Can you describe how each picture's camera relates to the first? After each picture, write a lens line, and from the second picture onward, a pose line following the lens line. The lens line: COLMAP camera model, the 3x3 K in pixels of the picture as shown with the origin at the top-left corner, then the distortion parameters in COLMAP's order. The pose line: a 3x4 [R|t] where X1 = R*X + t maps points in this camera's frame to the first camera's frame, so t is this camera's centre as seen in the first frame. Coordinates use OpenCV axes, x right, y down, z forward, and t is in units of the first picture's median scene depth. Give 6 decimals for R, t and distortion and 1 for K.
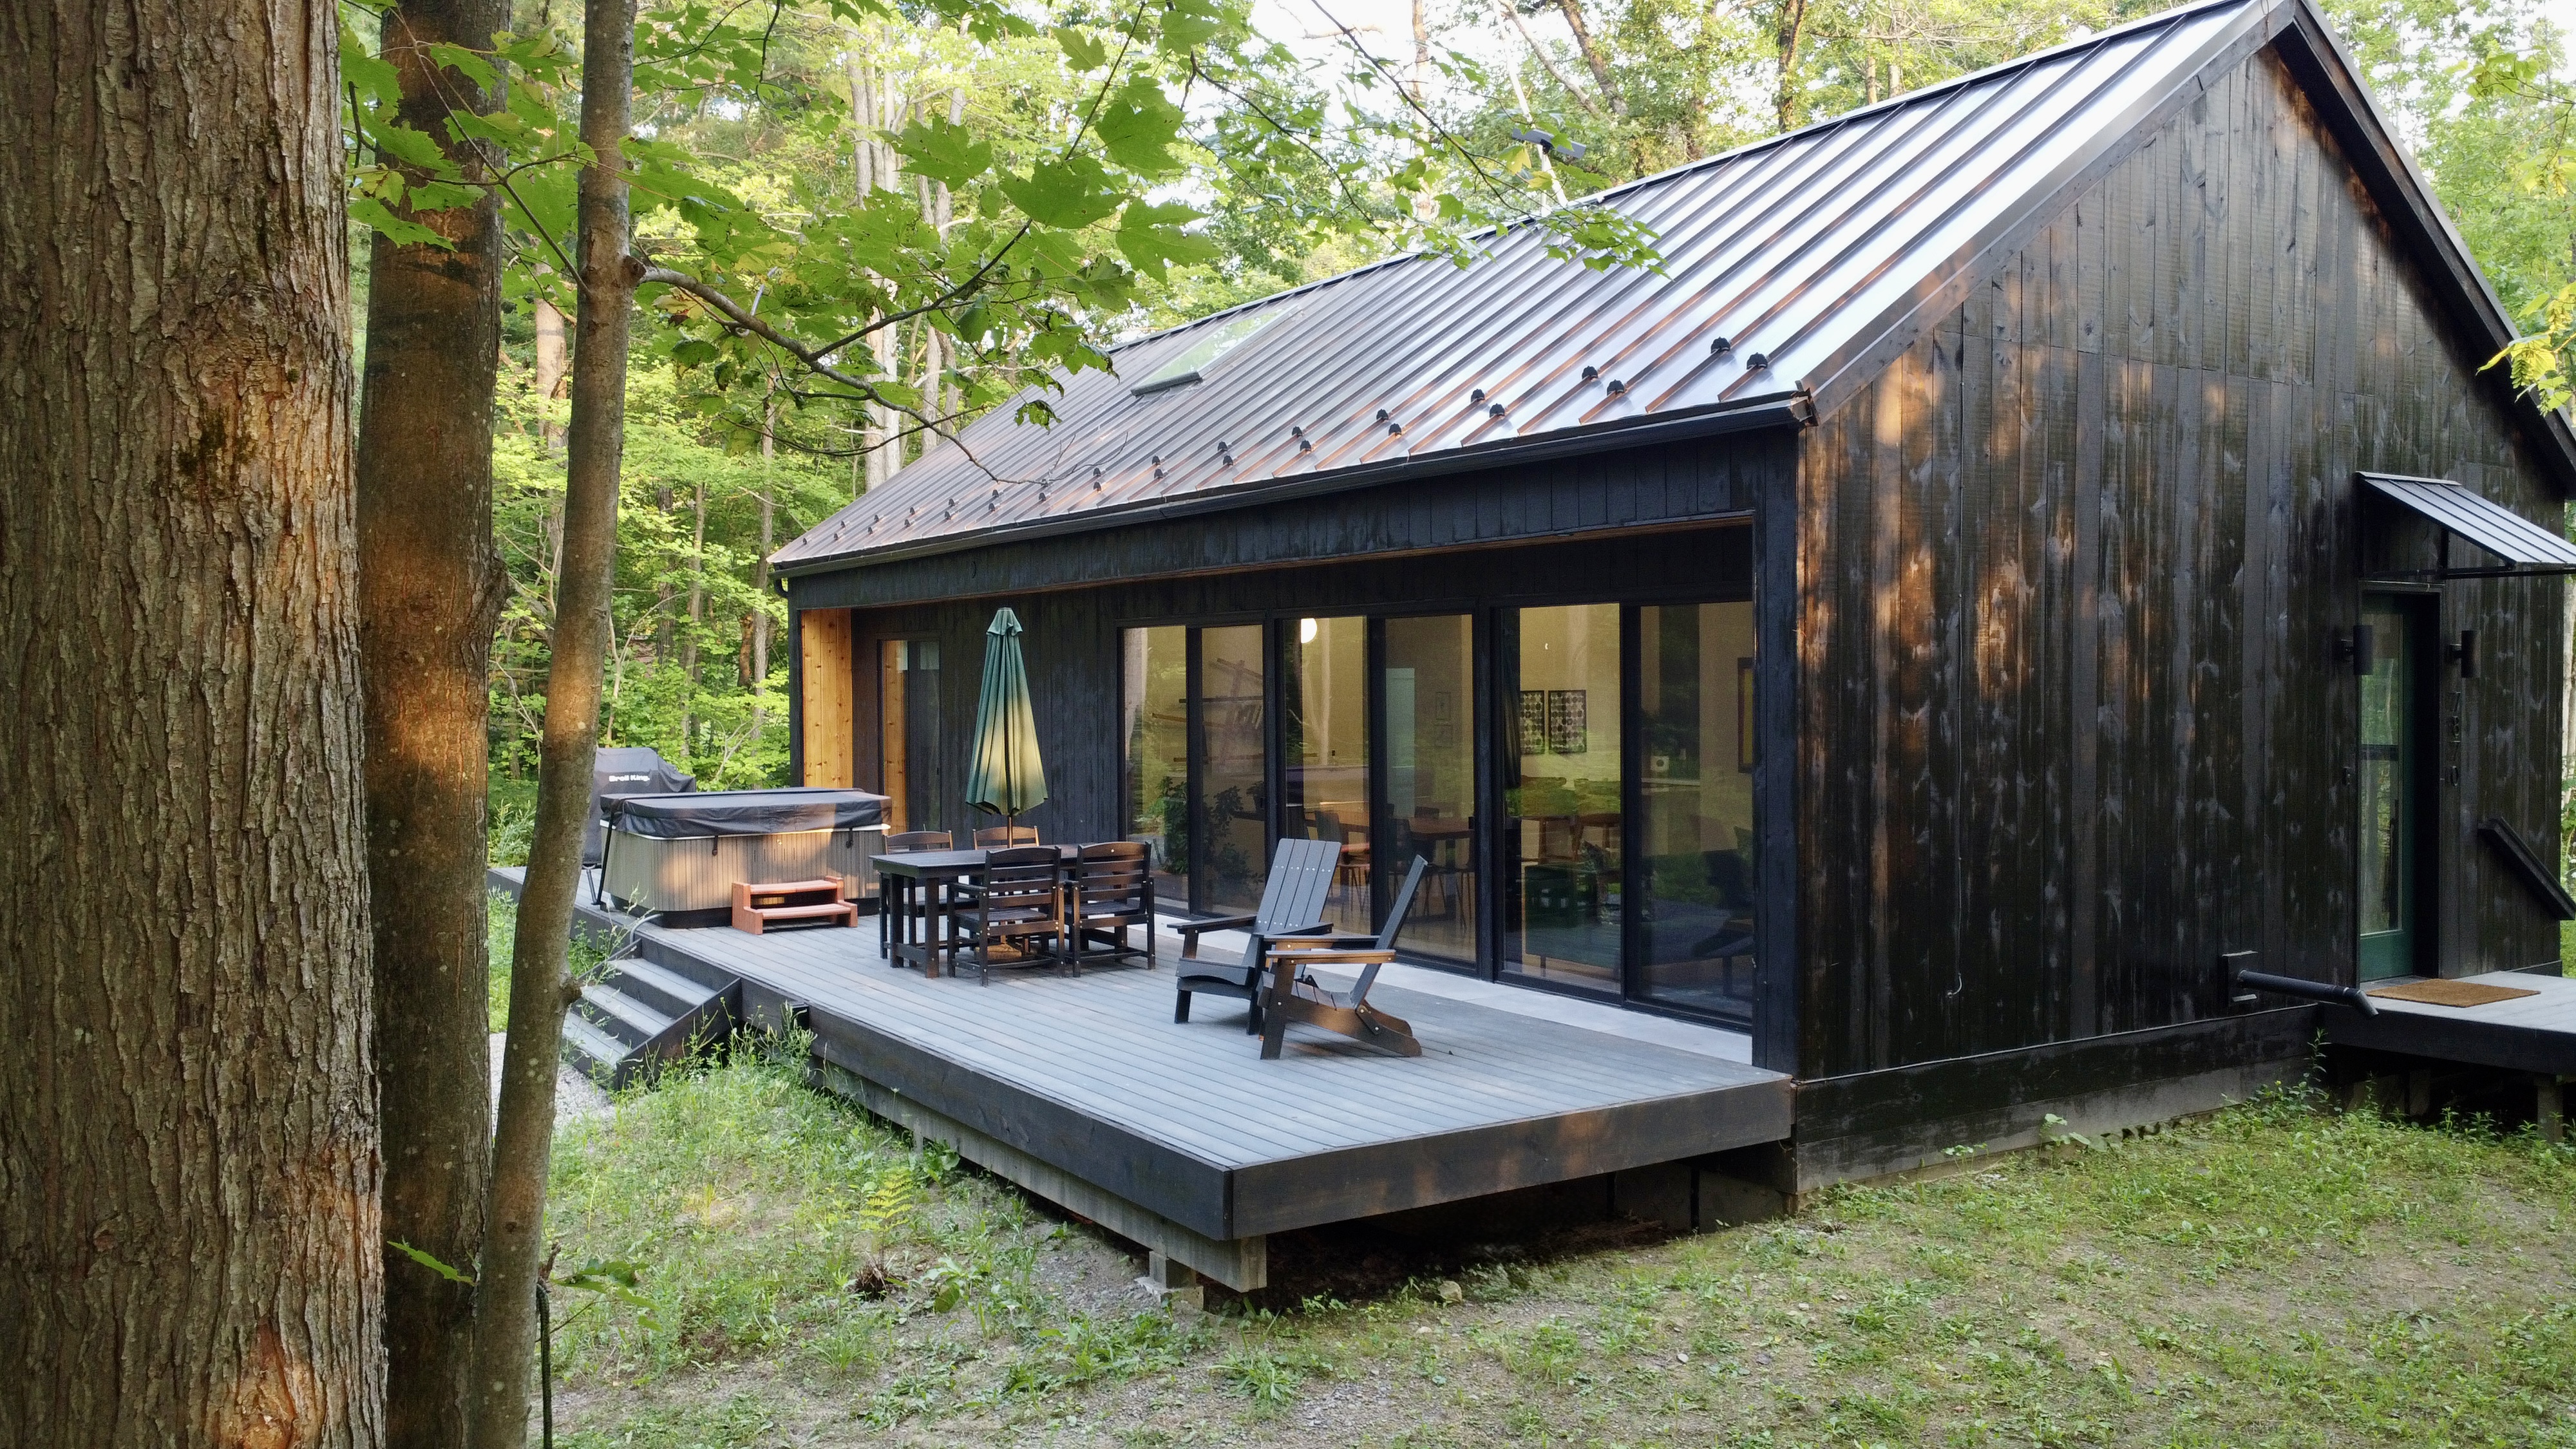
lens RADIAL K [[1878.1, 0, 1289.6], [0, 1878.1, 723.8], [0, 0, 1]] dist [-0.009390, -0.001473]
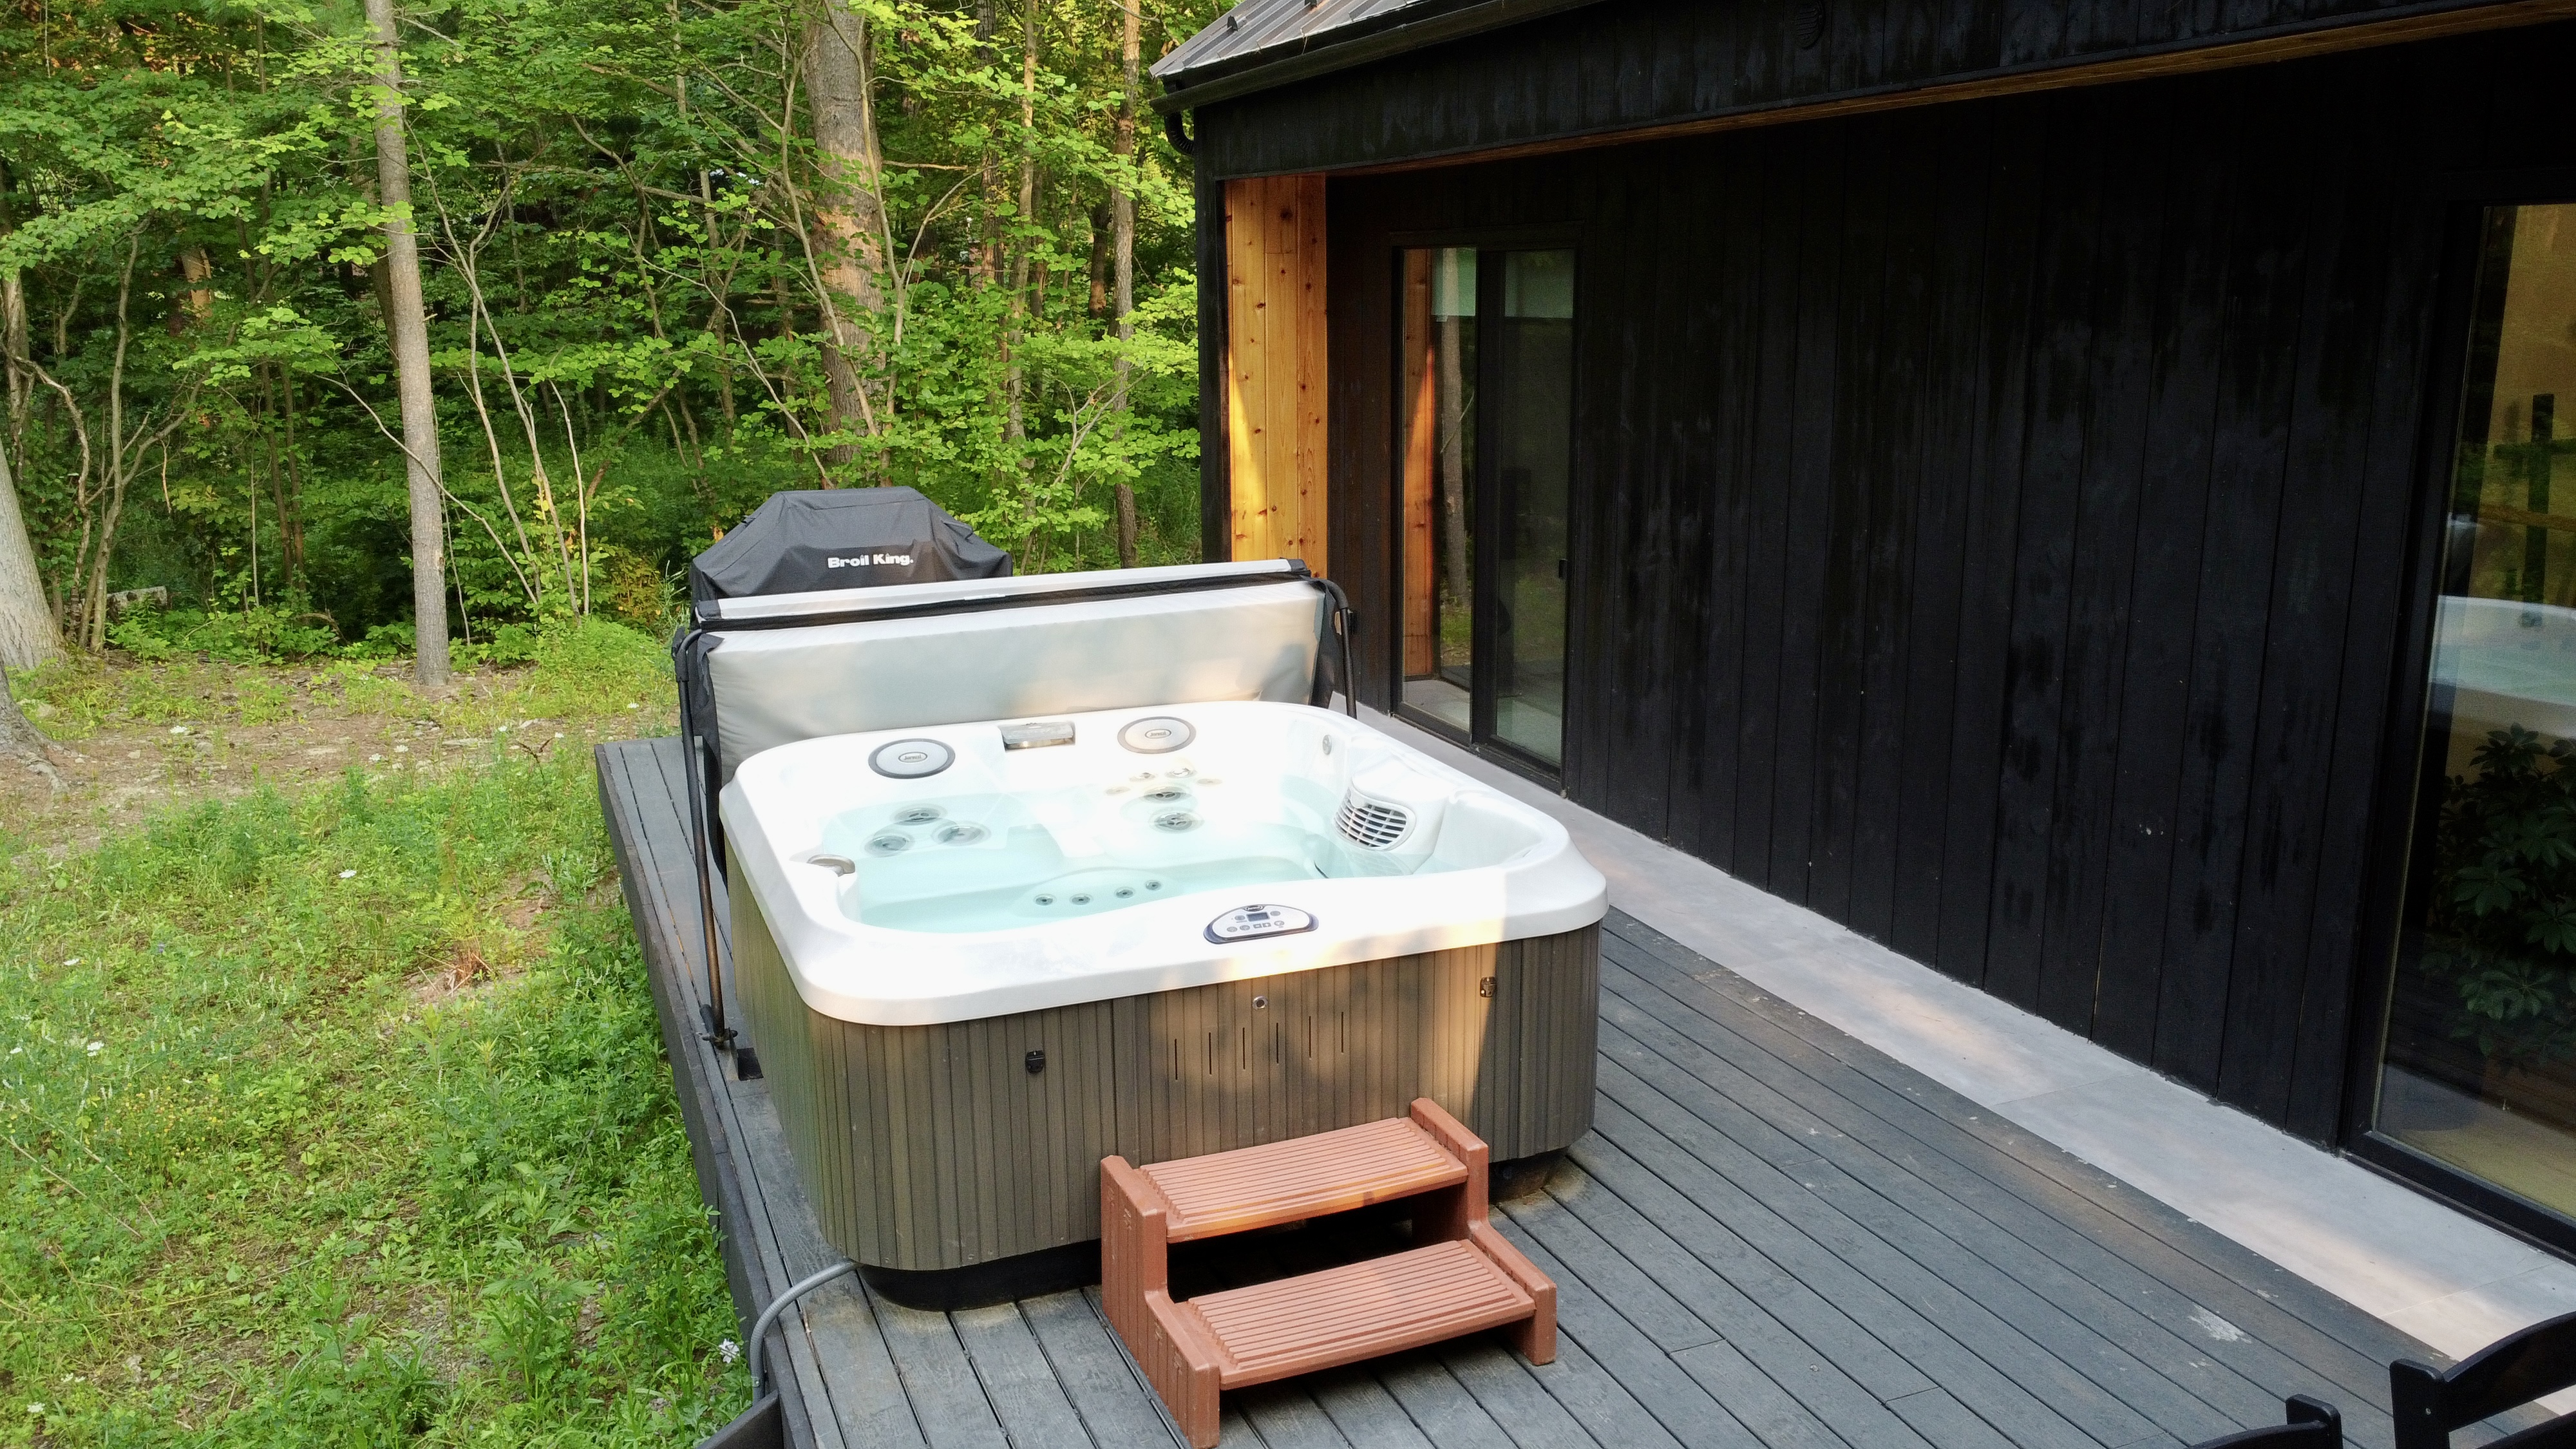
lens RADIAL K [[1878.1, 0, 1289.0], [0, 1878.1, 722.7], [0, 0, 1]] dist [-0.009390, -0.001473]
pose [[0.983554, 0.038922, -0.176372, -0.122561], [-0.001929, 0.978712, 0.205230, -0.019155], [0.180606, -0.201514, 0.962691, 0.412650]]
